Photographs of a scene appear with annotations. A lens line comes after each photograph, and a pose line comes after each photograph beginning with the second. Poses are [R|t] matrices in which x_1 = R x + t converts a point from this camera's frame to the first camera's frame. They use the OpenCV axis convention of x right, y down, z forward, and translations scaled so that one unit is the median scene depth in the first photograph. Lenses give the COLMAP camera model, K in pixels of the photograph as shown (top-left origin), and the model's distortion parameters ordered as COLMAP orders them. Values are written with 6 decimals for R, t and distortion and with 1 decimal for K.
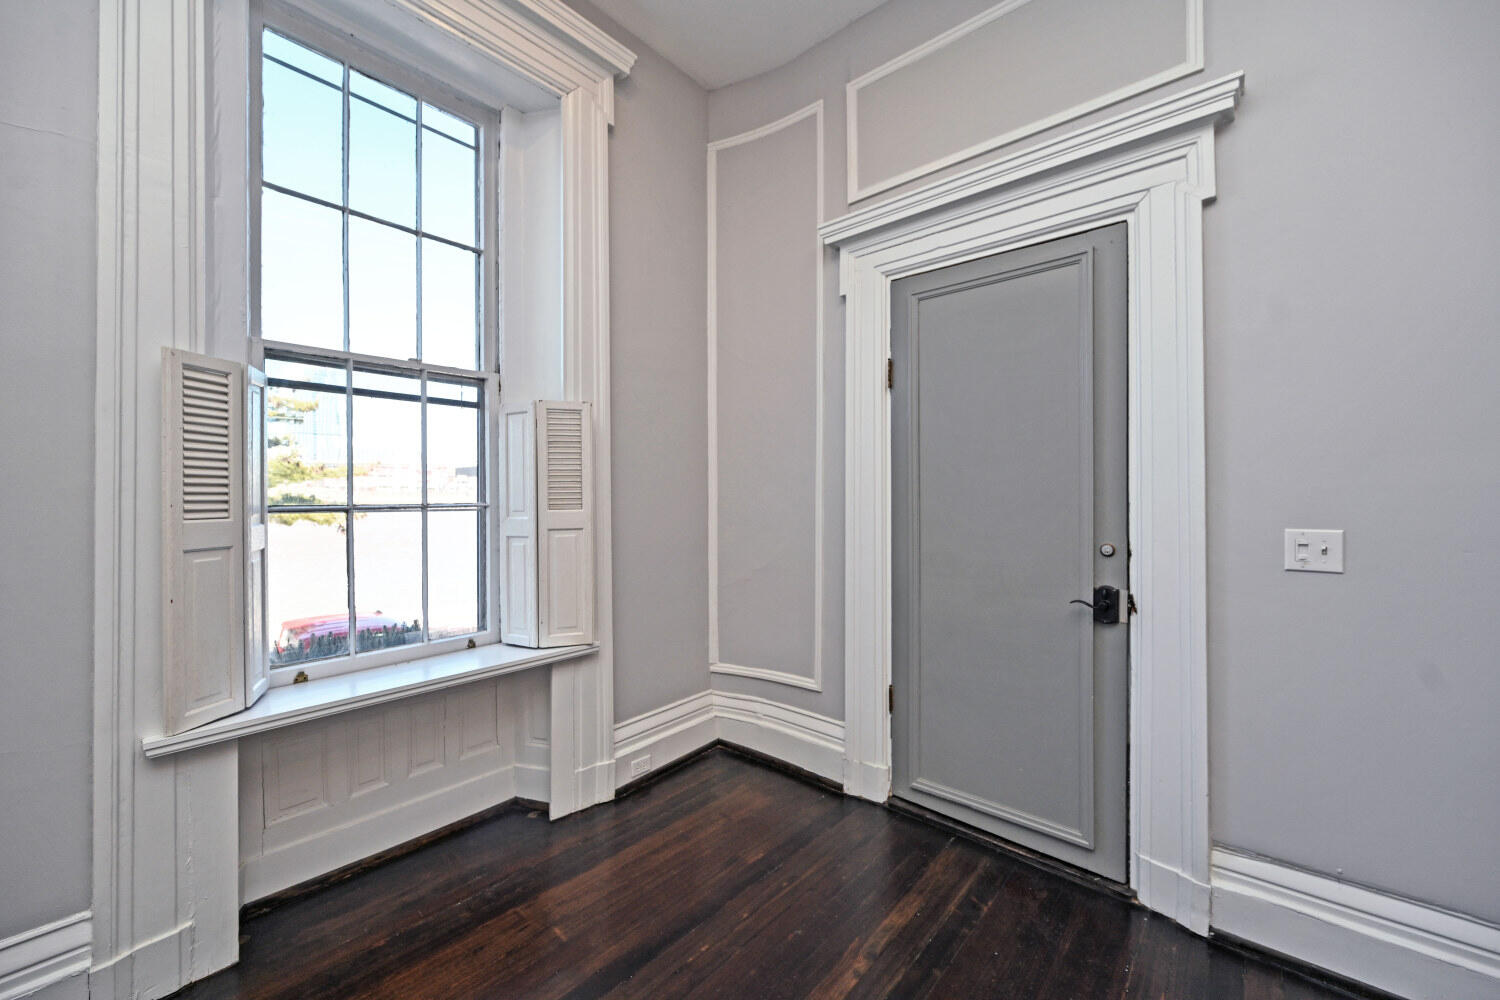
lens RADIAL K [[594.5, 0, 743.7], [0, 594.5, 494.5], [0, 0, 1]] dist [0.000559, 0.000247]
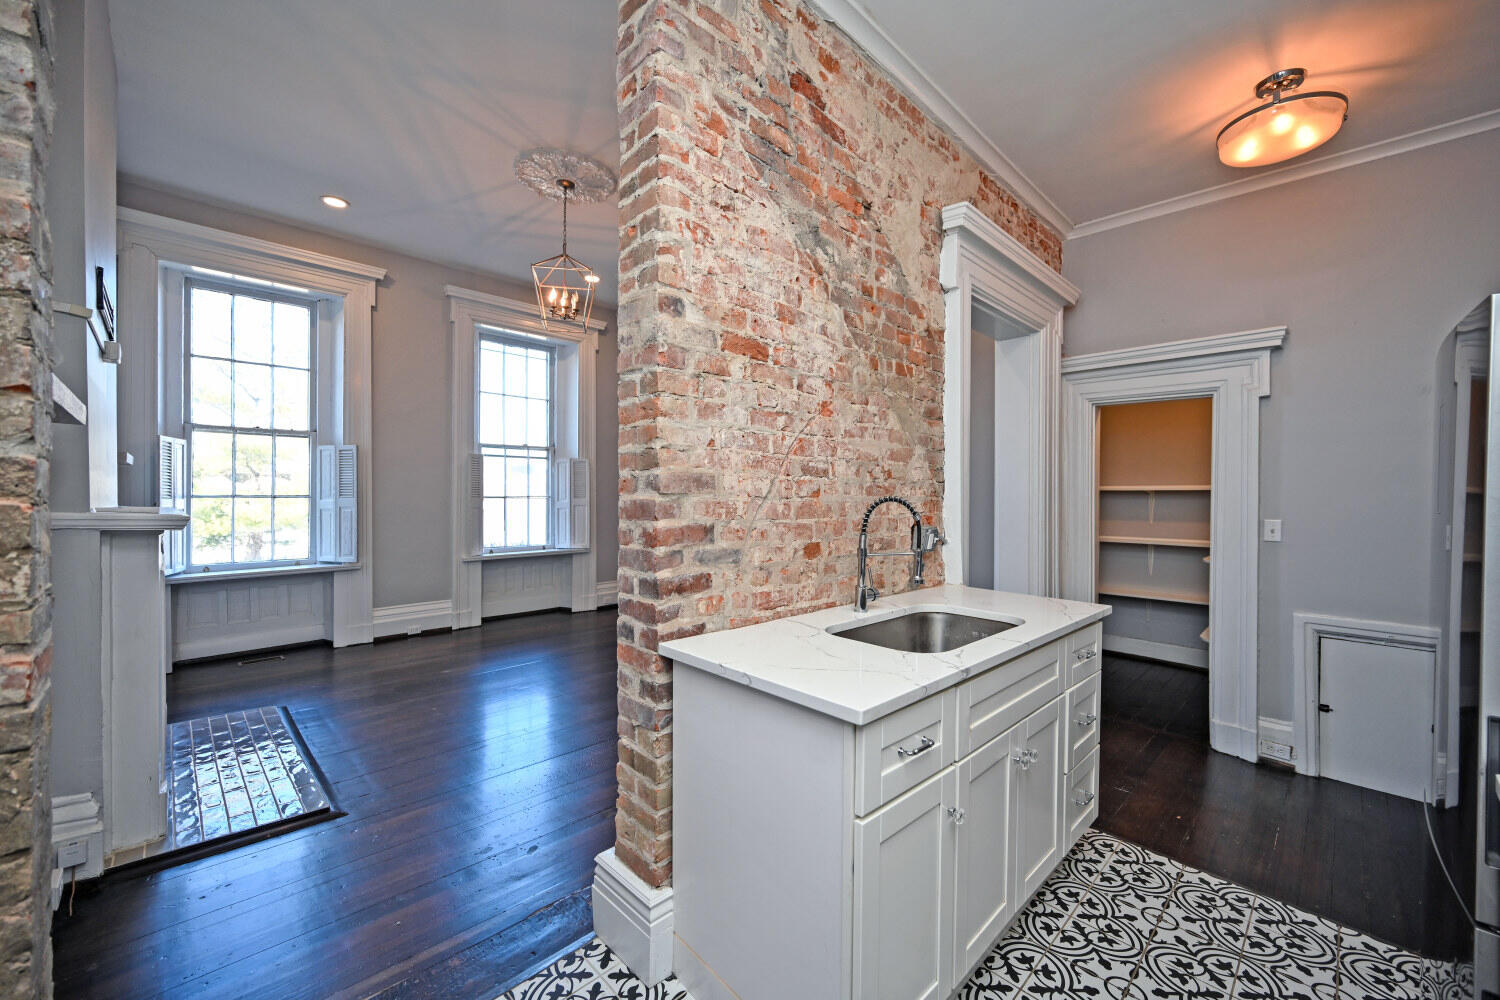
lens RADIAL K [[594.5, 0, 753.8], [0, 594.5, 497.2], [0, 0, 1]] dist [0.000559, 0.000247]
pose [[0.997813, 0.008435, -0.065560, 0.671110], [-0.008062, 0.999950, 0.005960, 0.000864], [0.065607, -0.005418, 0.997831, -1.638389]]
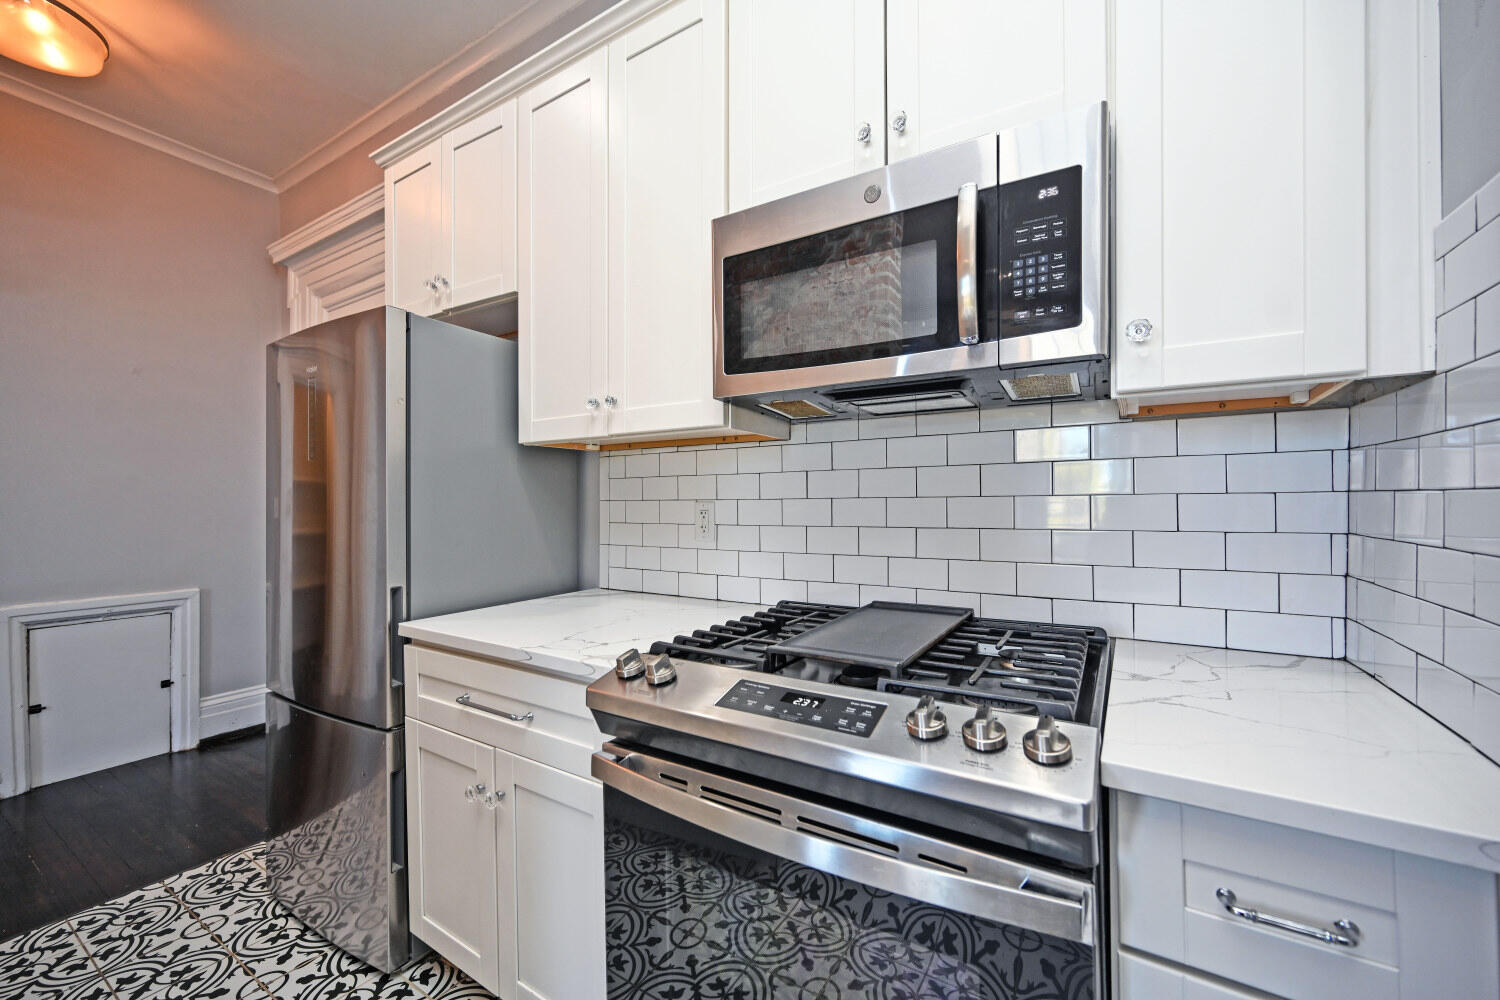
lens RADIAL K [[594.5, 0, 760.8], [0, 594.5, 500.8], [0, 0, 1]] dist [0.000559, 0.000247]
pose [[-0.179253, 0.002186, 0.983801, 0.474086], [0.012602, 0.999921, 0.000075, 0.068038], [-0.983722, 0.012412, -0.179266, -1.456246]]
